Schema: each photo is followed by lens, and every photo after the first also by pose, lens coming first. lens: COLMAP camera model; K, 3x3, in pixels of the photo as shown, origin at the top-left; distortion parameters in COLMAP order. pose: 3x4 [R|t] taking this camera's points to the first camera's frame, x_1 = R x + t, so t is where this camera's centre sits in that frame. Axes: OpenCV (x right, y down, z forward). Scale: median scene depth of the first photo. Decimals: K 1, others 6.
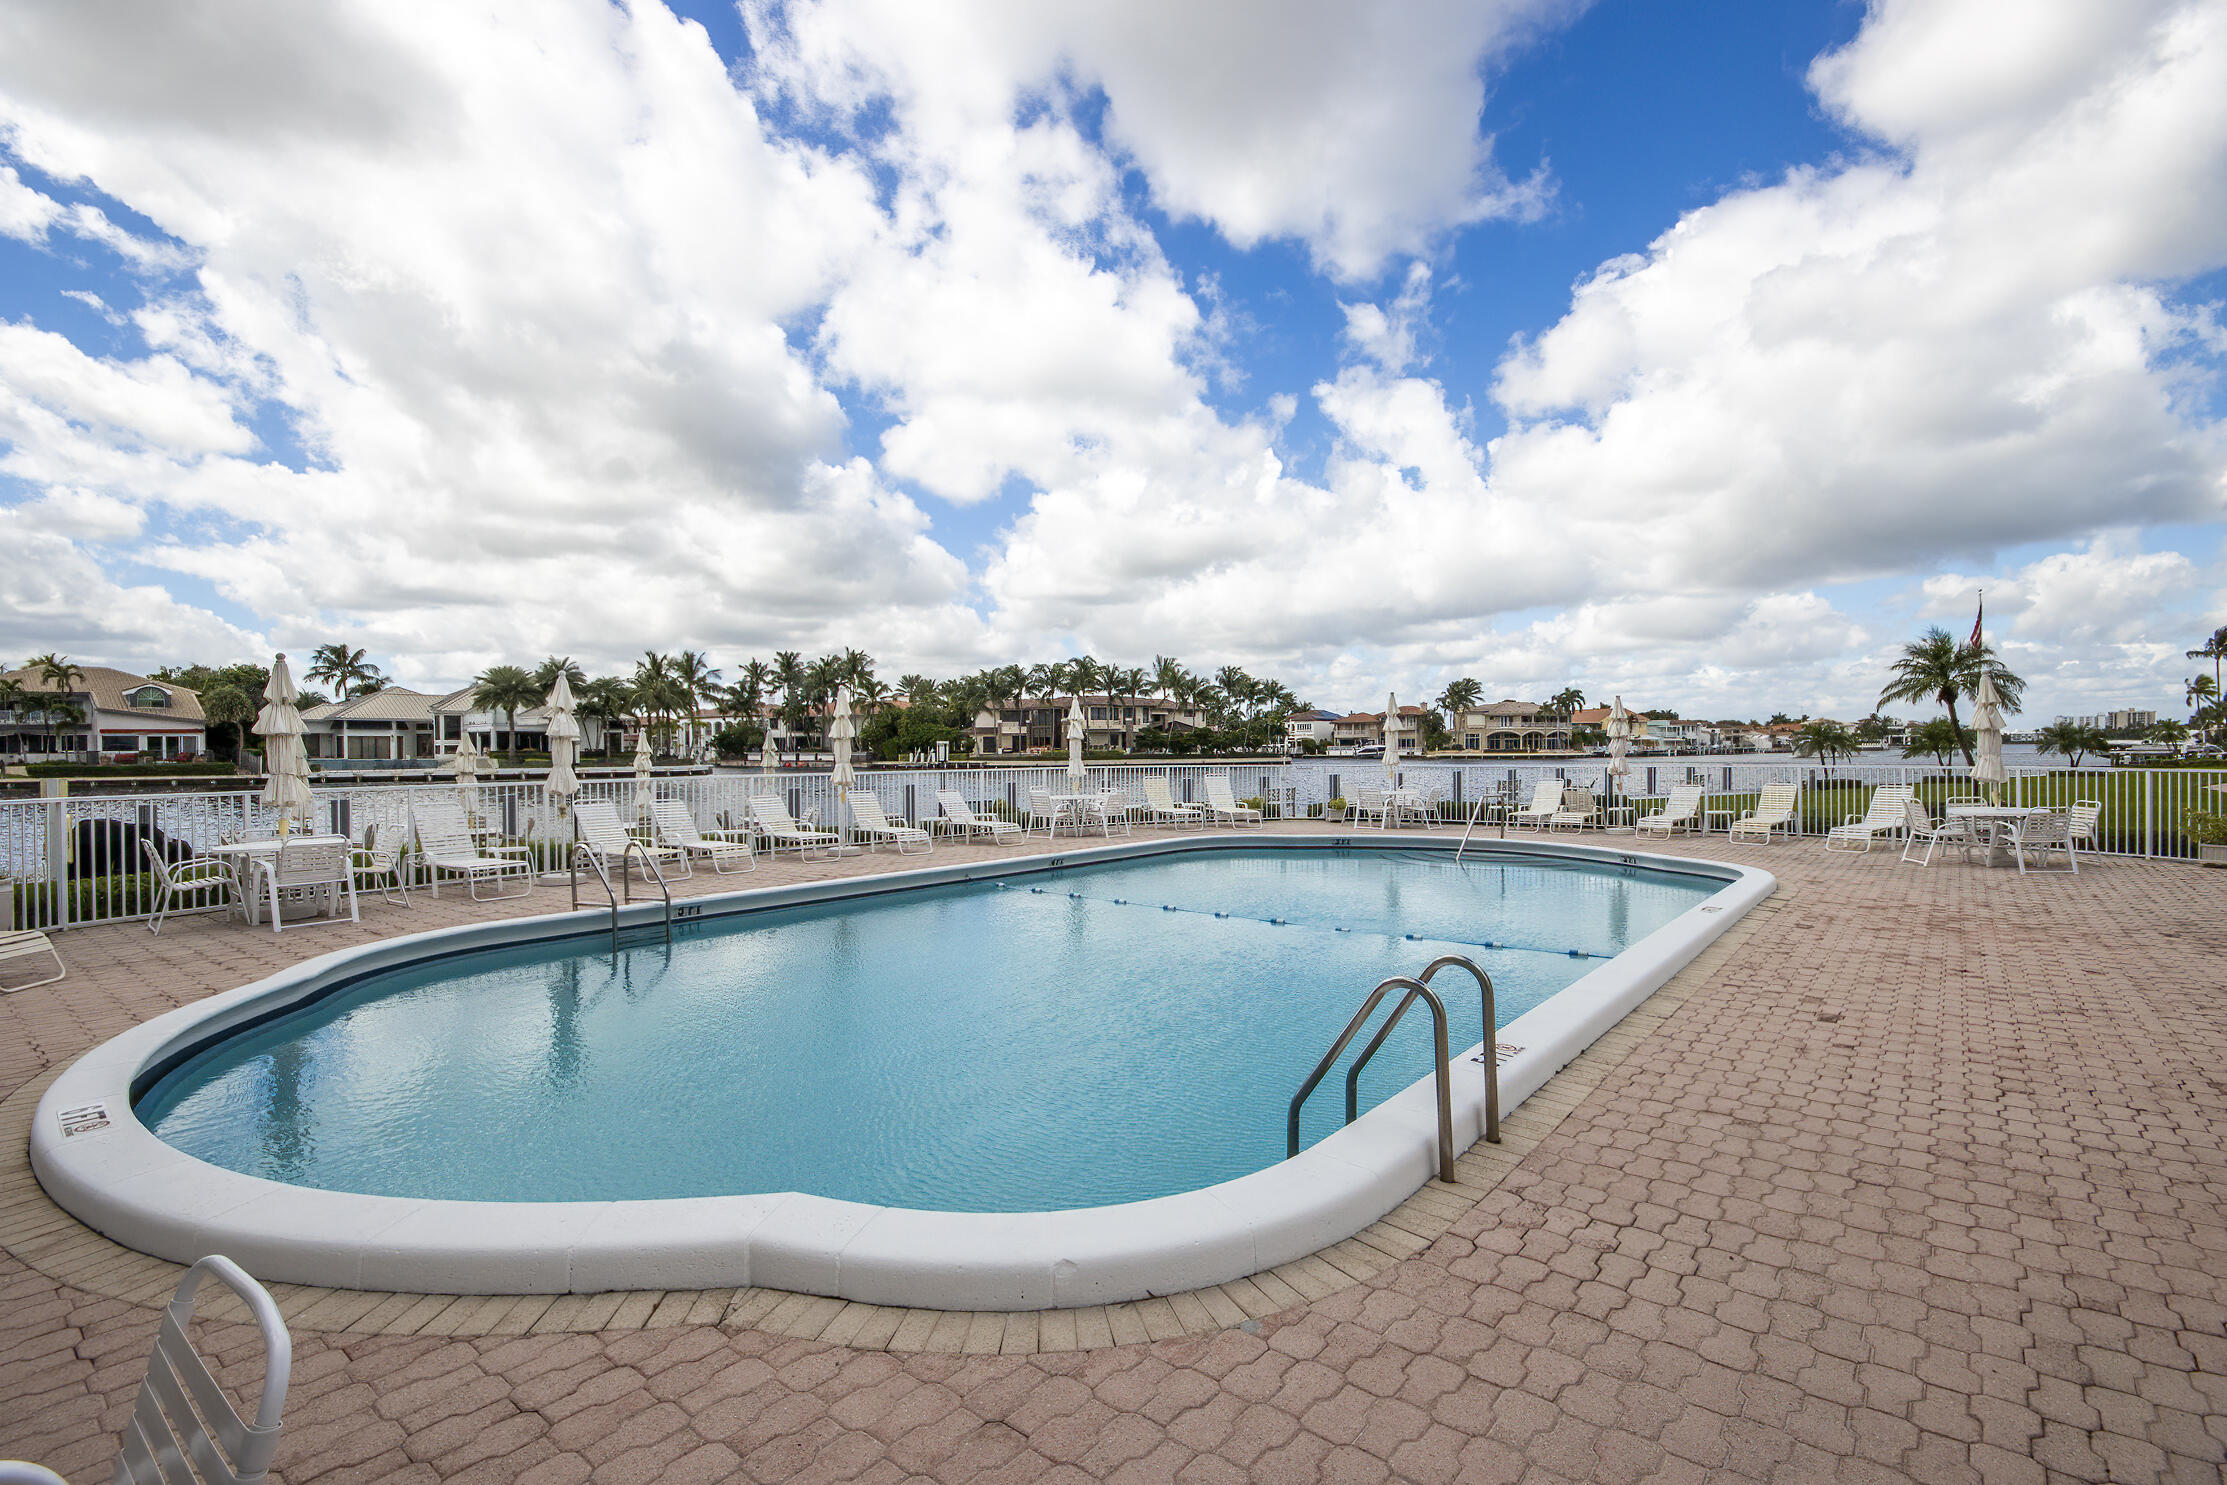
lens RADIAL K [[1053.9, 0, 1123.0], [0, 1053.9, 758.8], [0, 0, 1]] dist [0.003356, 0.000685]
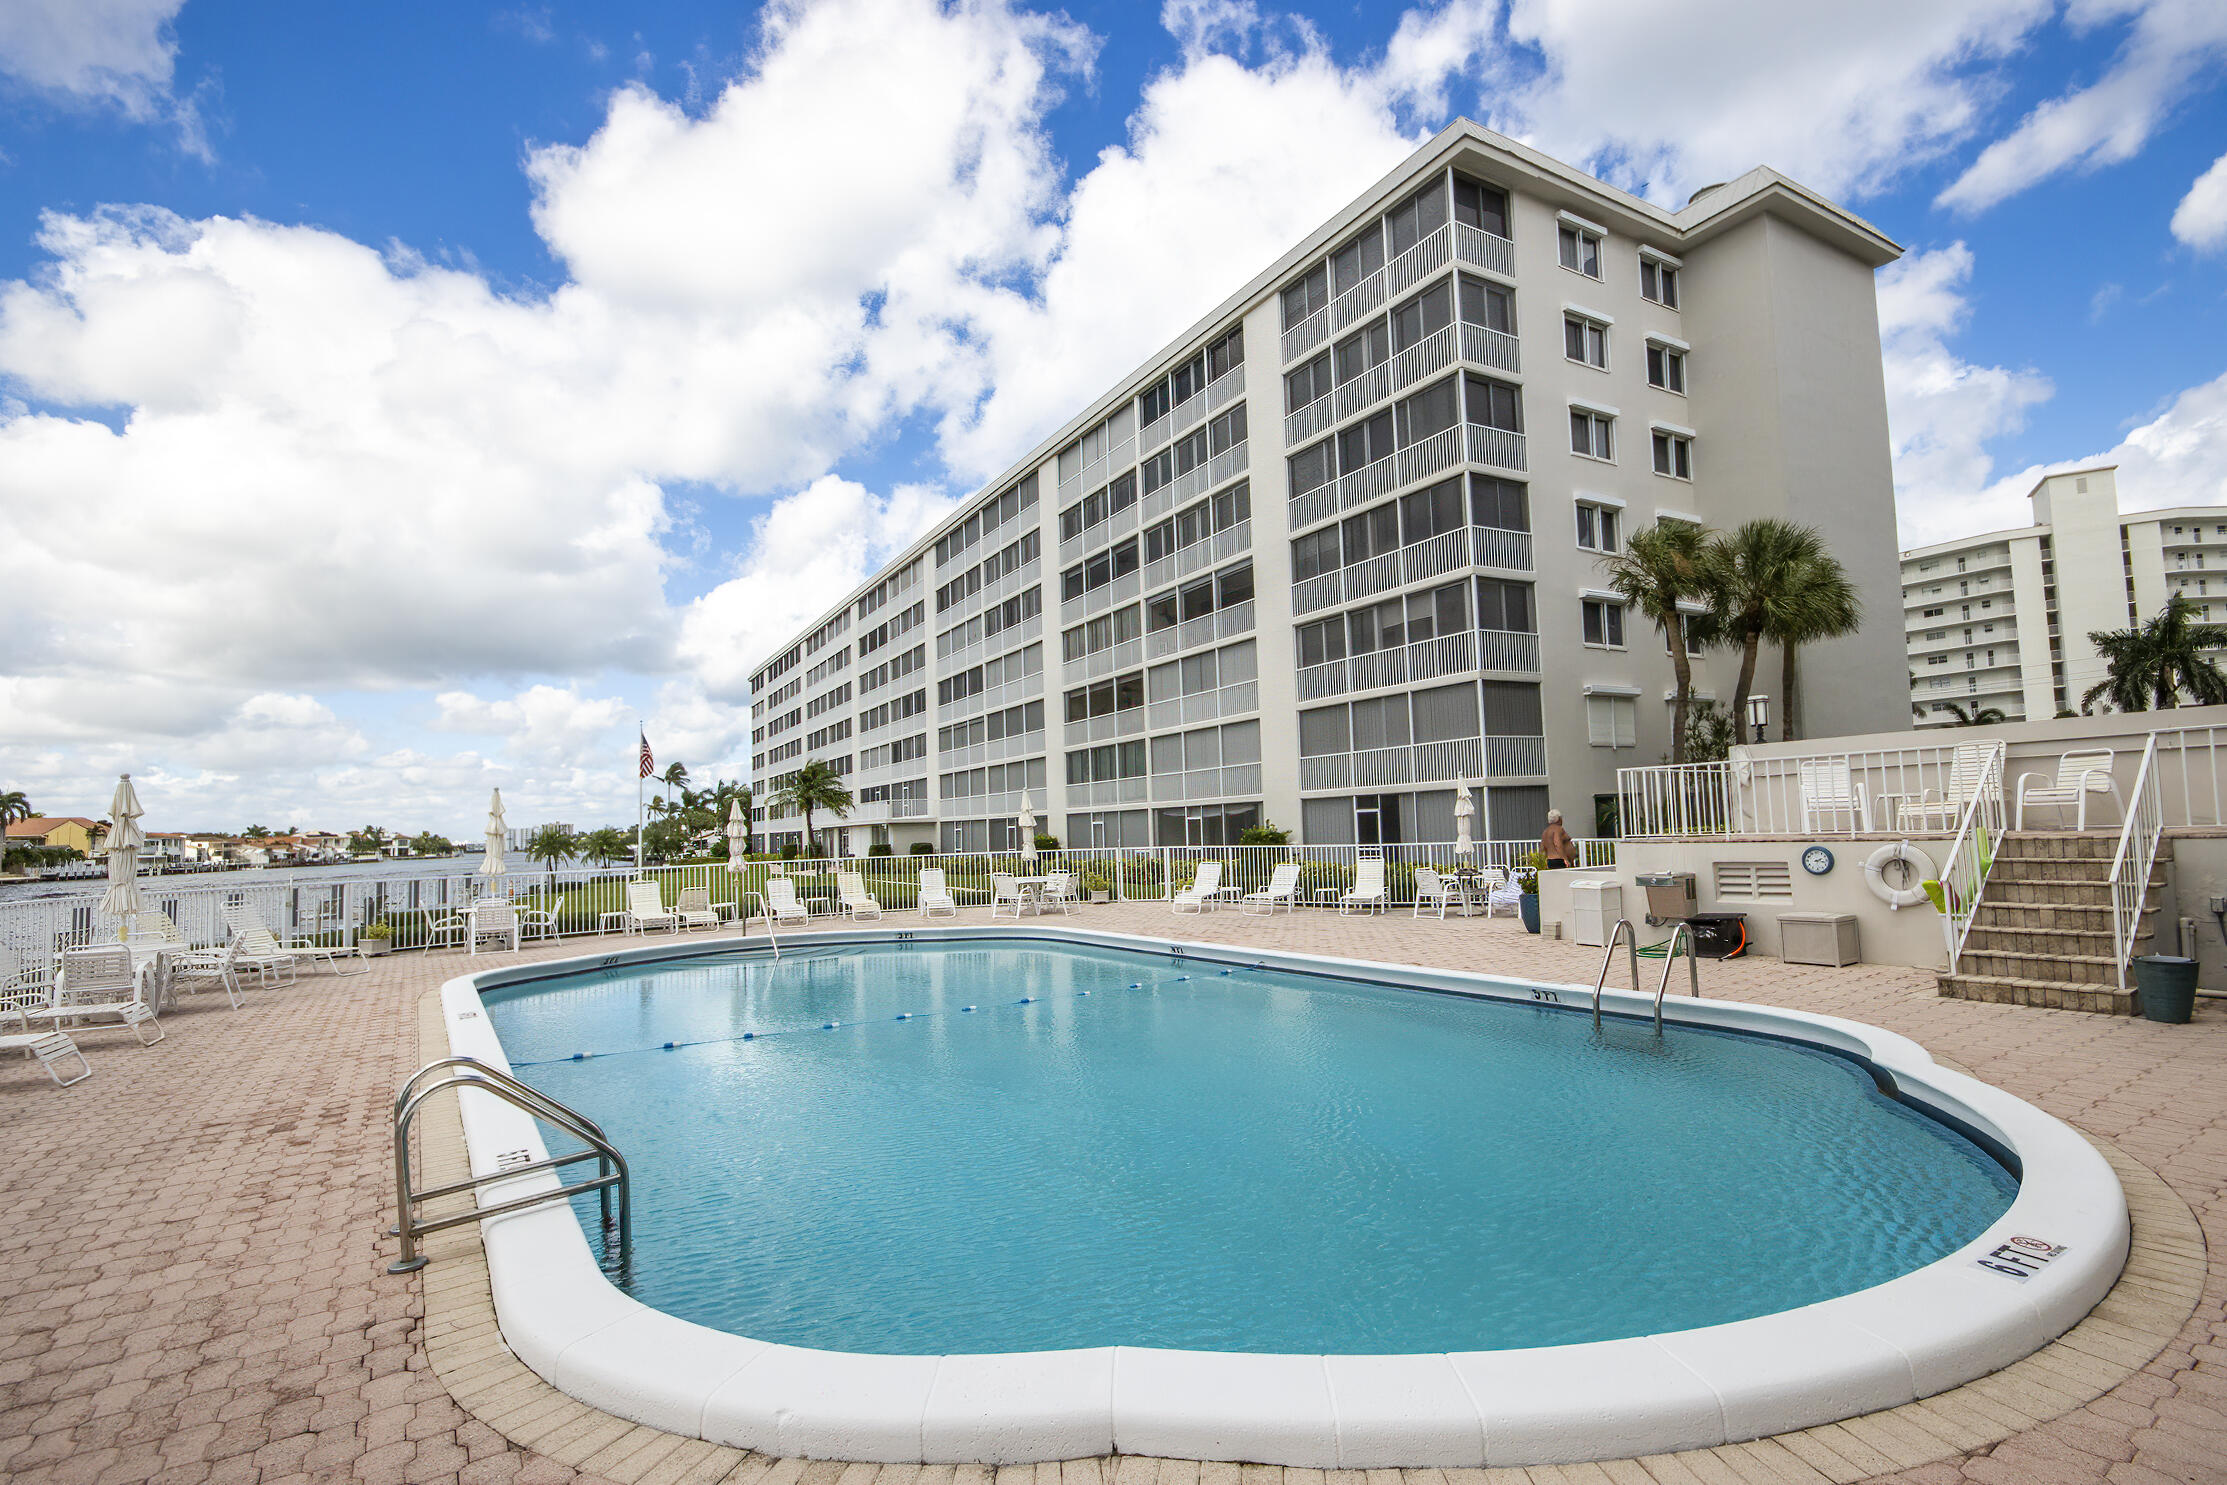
lens RADIAL K [[1053.9, 0, 1123.0], [0, 1053.9, 758.8], [0, 0, 1]] dist [0.003356, 0.000685]
pose [[0.287558, 0.064055, 0.955619, -0.035868], [0.039928, 0.996092, -0.078782, 0.000836], [-0.956931, 0.060810, 0.283876, 0.094944]]
